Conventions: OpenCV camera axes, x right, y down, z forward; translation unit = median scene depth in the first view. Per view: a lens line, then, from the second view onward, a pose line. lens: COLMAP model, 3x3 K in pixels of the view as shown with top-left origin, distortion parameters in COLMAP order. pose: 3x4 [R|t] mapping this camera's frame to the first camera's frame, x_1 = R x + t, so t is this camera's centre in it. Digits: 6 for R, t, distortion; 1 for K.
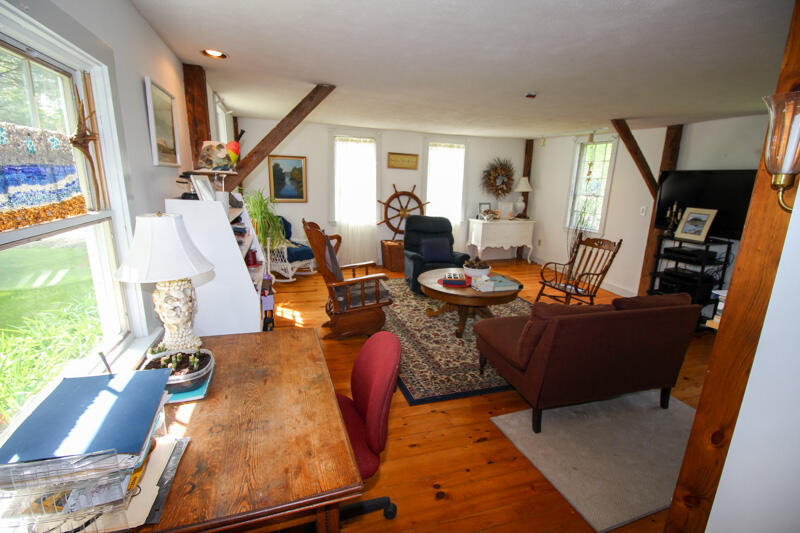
lens RADIAL K [[376.3, 0, 398.0], [0, 376.3, 269.4], [0, 0, 1]] dist [-0.019569, -0.001052]
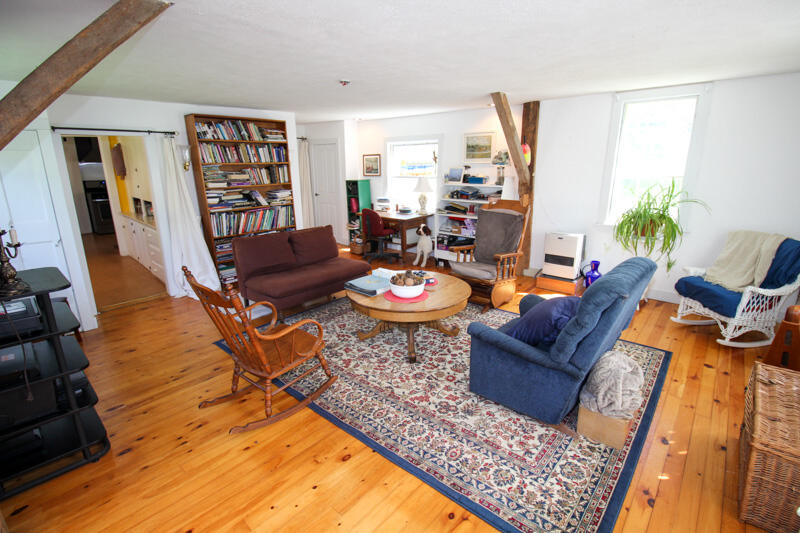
lens RADIAL K [[376.3, 0, 403.5], [0, 376.3, 263.3], [0, 0, 1]] dist [-0.019569, -0.001052]
pose [[0.851424, -0.156378, 0.500623, -0.243212], [0.157016, 0.986737, 0.041182, -0.089051], [-0.500423, 0.043542, 0.864686, 0.445333]]
